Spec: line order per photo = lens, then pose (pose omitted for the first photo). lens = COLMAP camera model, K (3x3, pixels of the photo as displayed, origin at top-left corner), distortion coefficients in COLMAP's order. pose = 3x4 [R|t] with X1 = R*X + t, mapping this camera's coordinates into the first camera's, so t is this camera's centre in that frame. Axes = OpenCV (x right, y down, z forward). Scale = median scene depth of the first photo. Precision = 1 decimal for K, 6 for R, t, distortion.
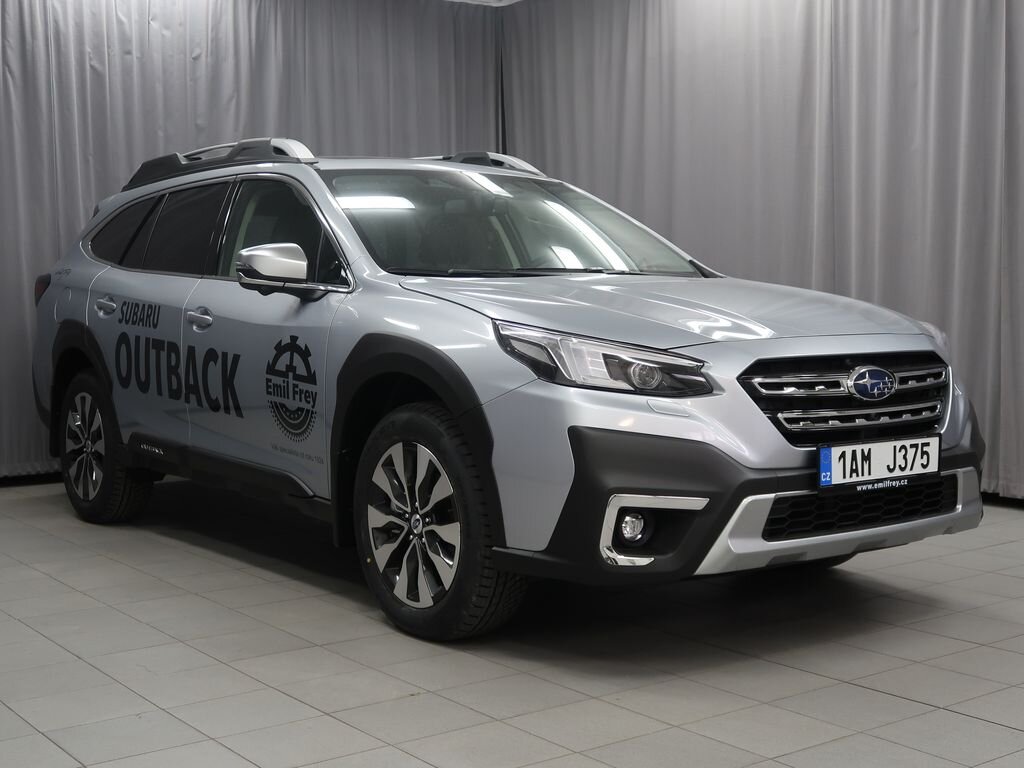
lens RADIAL K [[1425.5, 0, 512.0], [0, 1425.5, 384.0], [0, 0, 1]] dist [-0.002029, -0.016741]
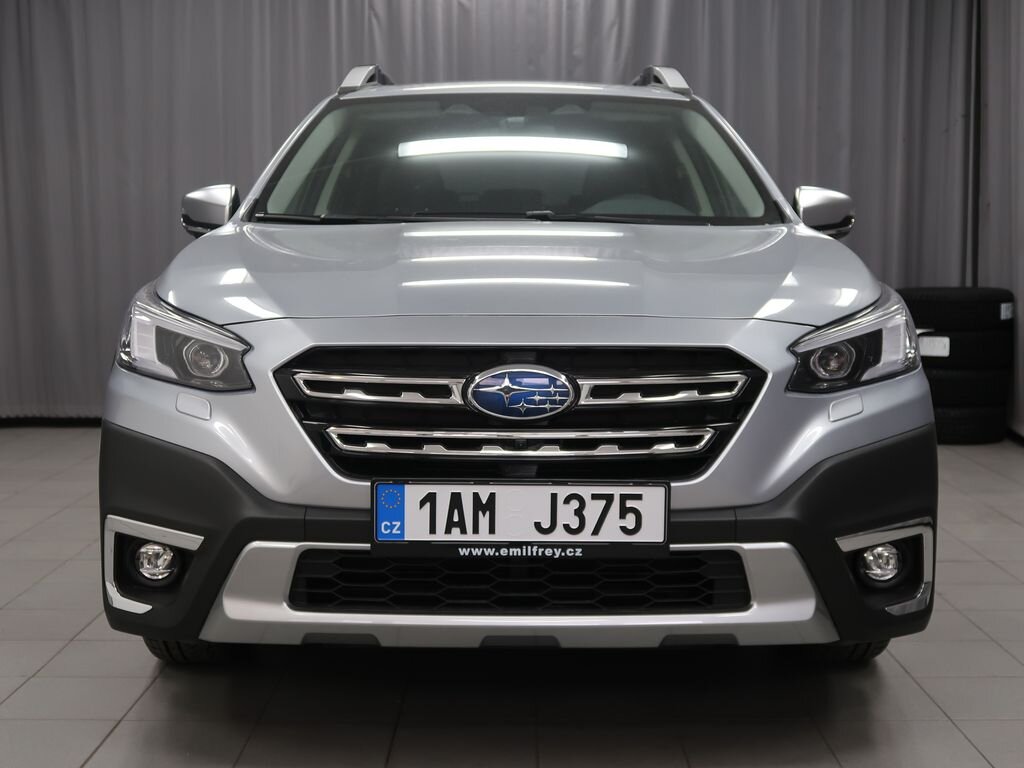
lens RADIAL K [[1425.5, 0, 512.0], [0, 1425.5, 384.0], [0, 0, 1]] dist [-0.002029, -0.016741]
pose [[0.797381, 0.069417, -0.599470, 0.612407], [-0.046289, 0.997471, 0.053934, -0.037488], [0.601698, -0.015256, 0.798578, 0.467709]]
